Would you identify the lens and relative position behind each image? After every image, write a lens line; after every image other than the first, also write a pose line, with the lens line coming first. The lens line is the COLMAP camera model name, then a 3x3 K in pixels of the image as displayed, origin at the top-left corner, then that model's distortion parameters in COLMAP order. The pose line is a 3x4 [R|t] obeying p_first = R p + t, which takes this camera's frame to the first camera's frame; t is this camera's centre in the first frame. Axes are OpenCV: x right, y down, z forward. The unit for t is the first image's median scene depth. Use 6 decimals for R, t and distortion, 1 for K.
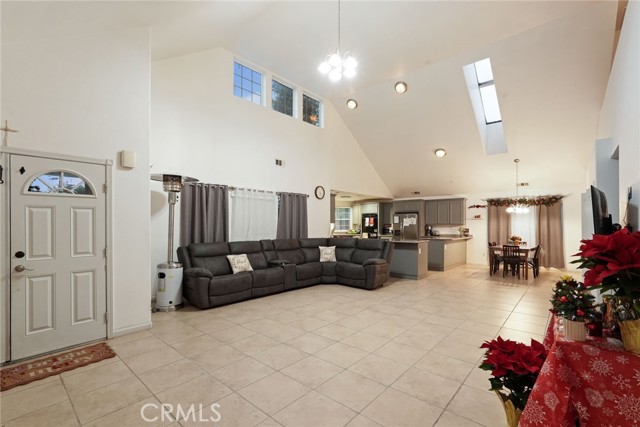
lens RADIAL K [[284.8, 0, 320.7], [0, 284.8, 221.2], [0, 0, 1]] dist [-0.002367, -0.000370]
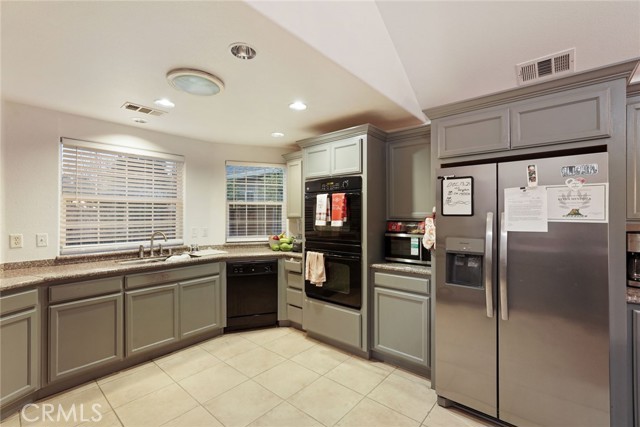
lens RADIAL K [[284.4, 0, 320.0], [0, 284.4, 213.5], [0, 0, 1]] dist [0.001008, 0.000543]
pose [[0.999851, 0.002646, 0.017070, 0.180346], [-0.002708, 0.999990, 0.003626, 0.005377], [-0.017060, -0.003672, 0.999848, 0.854311]]
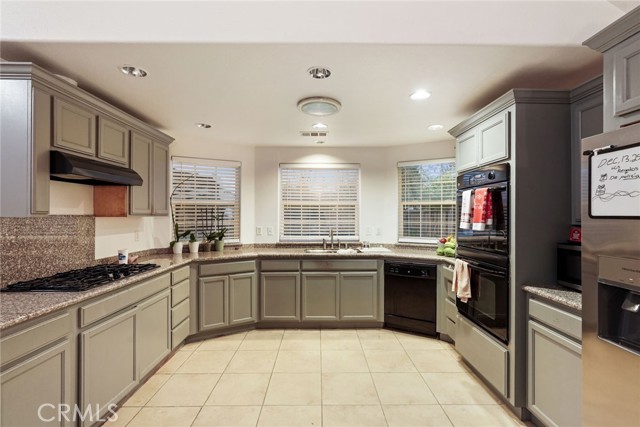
lens RADIAL K [[287.8, 0, 320.0], [0, 287.8, 213.5], [0, 0, 1]] dist [-0.000945, 0.000553]
pose [[0.674178, 0.001075, -0.738568, 0.281461], [0.001622, 0.999994, 0.002936, 0.005162], [0.738567, -0.003177, 0.674172, 0.891732]]
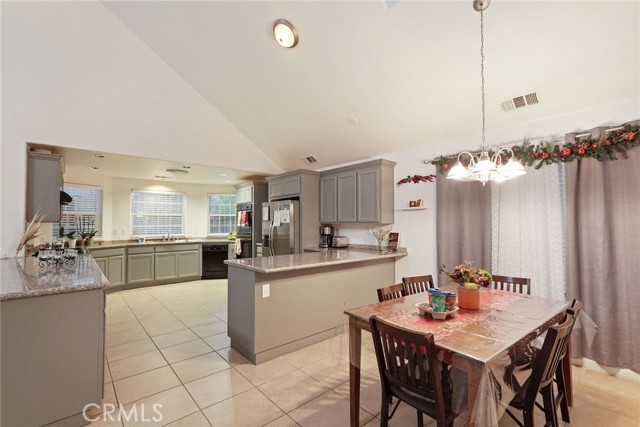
lens RADIAL K [[287.8, 0, 320.0], [0, 287.8, 213.5], [0, 0, 1]] dist [-0.000945, 0.000553]
pose [[0.992601, -0.005694, -0.121290, 0.436919], [0.002848, 0.999717, -0.023624, 0.006590], [0.121390, 0.023104, 0.992336, 0.540447]]
